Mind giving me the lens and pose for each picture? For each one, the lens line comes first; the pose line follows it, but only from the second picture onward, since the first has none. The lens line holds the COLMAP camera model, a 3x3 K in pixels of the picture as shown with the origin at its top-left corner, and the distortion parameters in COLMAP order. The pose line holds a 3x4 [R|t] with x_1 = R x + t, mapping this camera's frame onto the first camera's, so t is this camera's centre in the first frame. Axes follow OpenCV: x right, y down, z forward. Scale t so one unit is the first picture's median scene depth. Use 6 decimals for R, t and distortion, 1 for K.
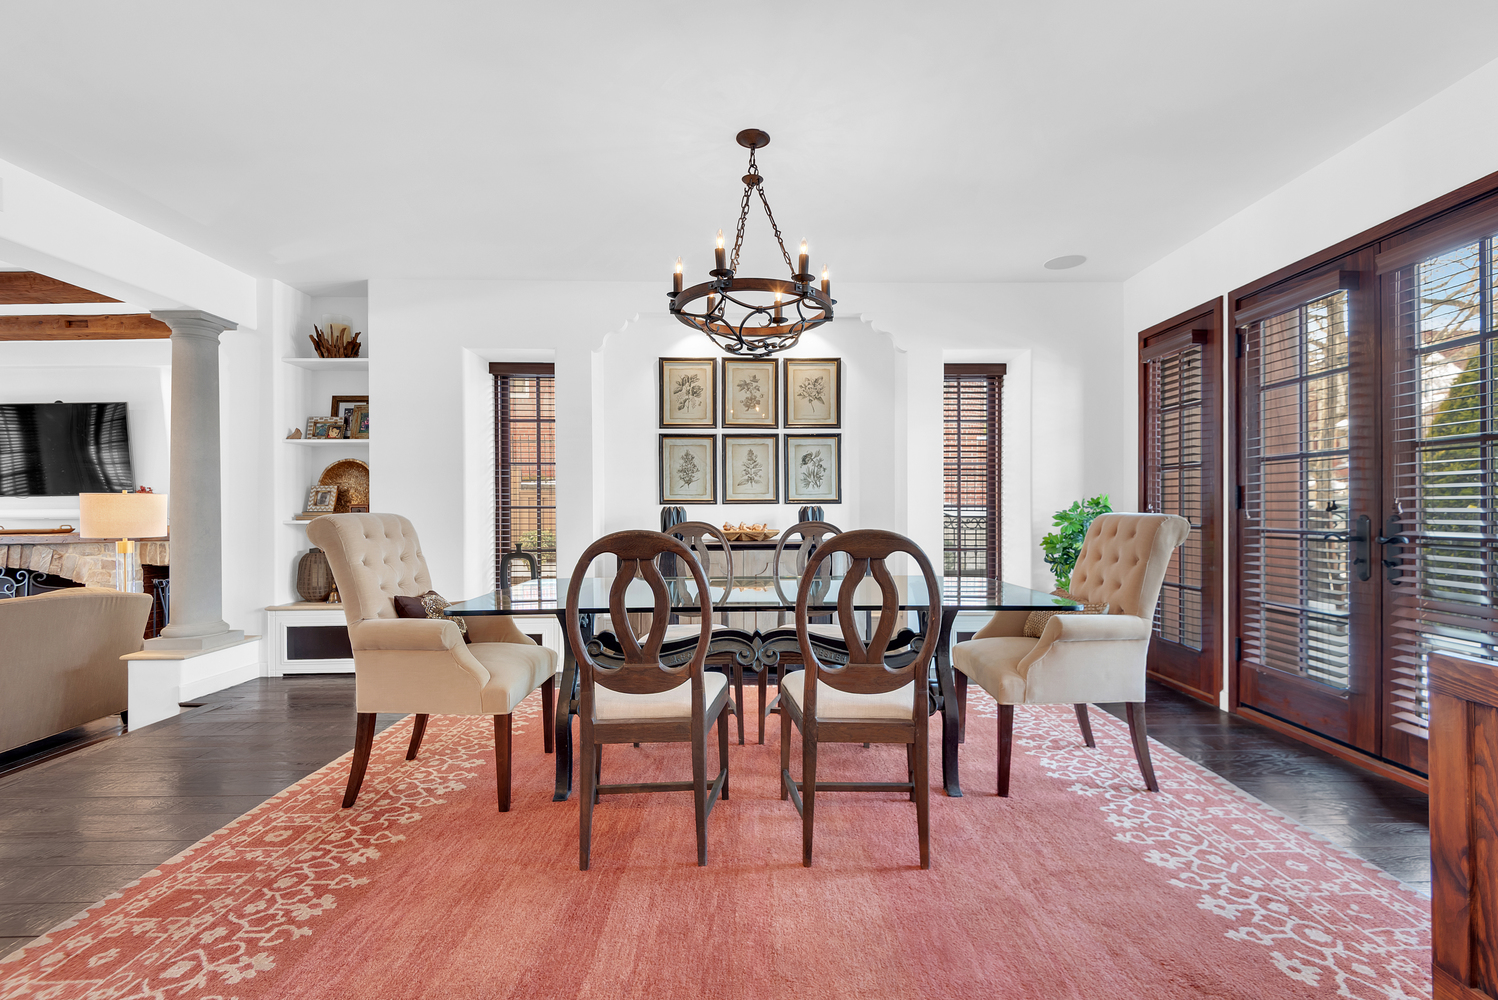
lens RADIAL K [[694.4, 0, 744.6], [0, 694.4, 516.8], [0, 0, 1]] dist [0.043177, -0.030345]
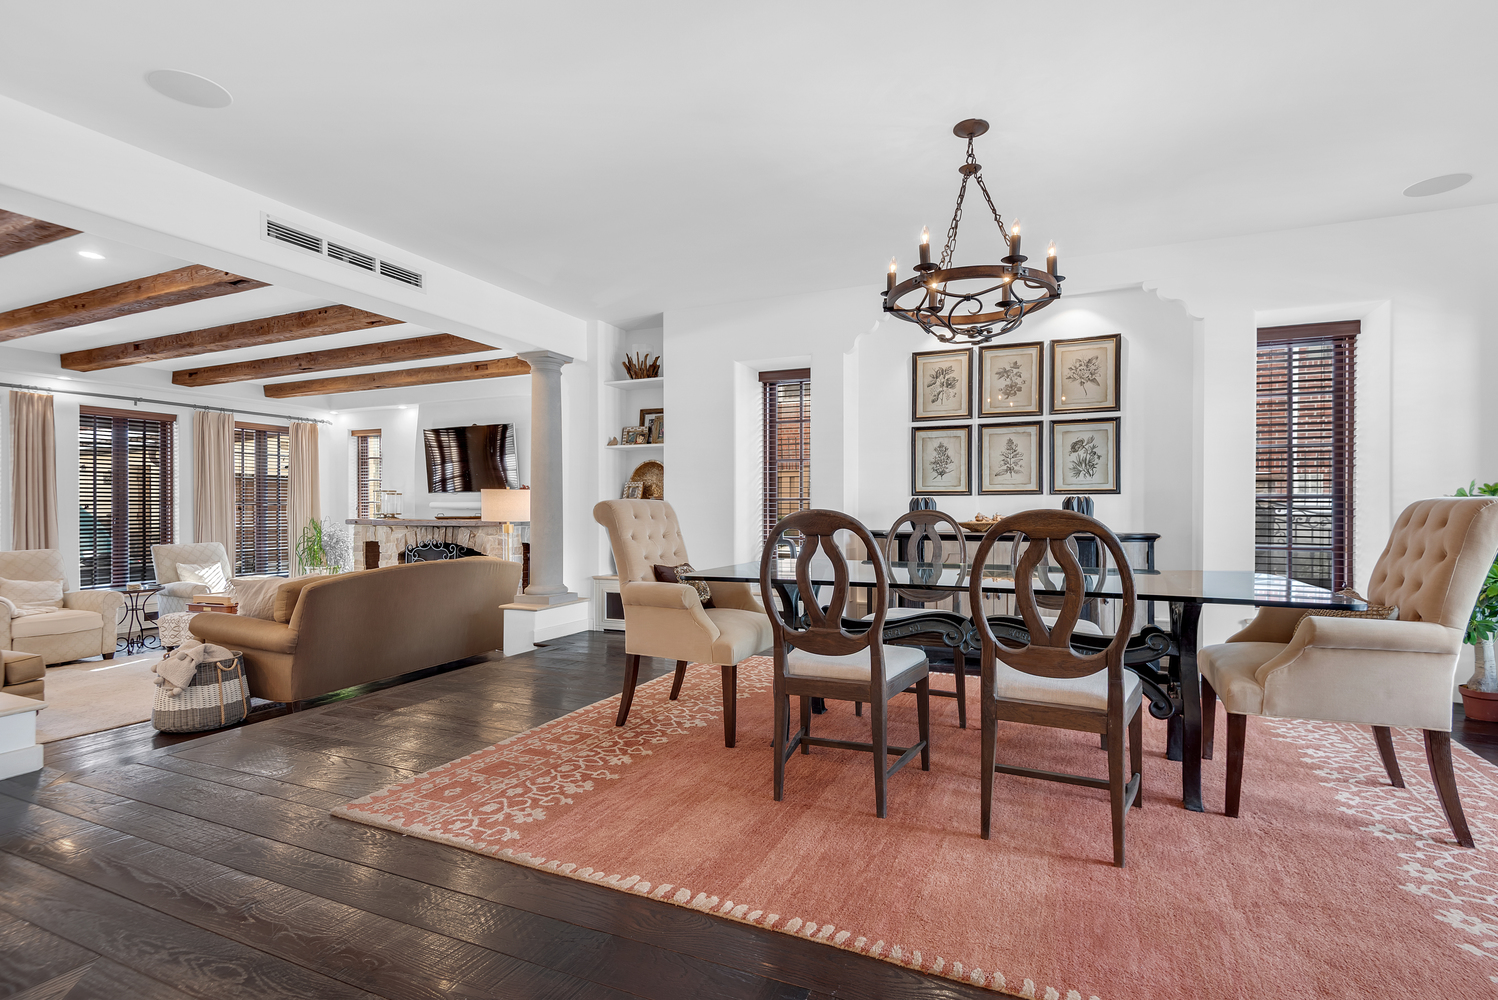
lens RADIAL K [[693.5, 0, 769.0], [0, 693.5, 519.9], [0, 0, 1]] dist [0.044130, -0.023225]
pose [[0.916371, 0.004978, -0.400300, 0.157699], [-0.003018, 0.999980, 0.005527, 0.021268], [0.400319, -0.003856, 0.916368, -0.048267]]
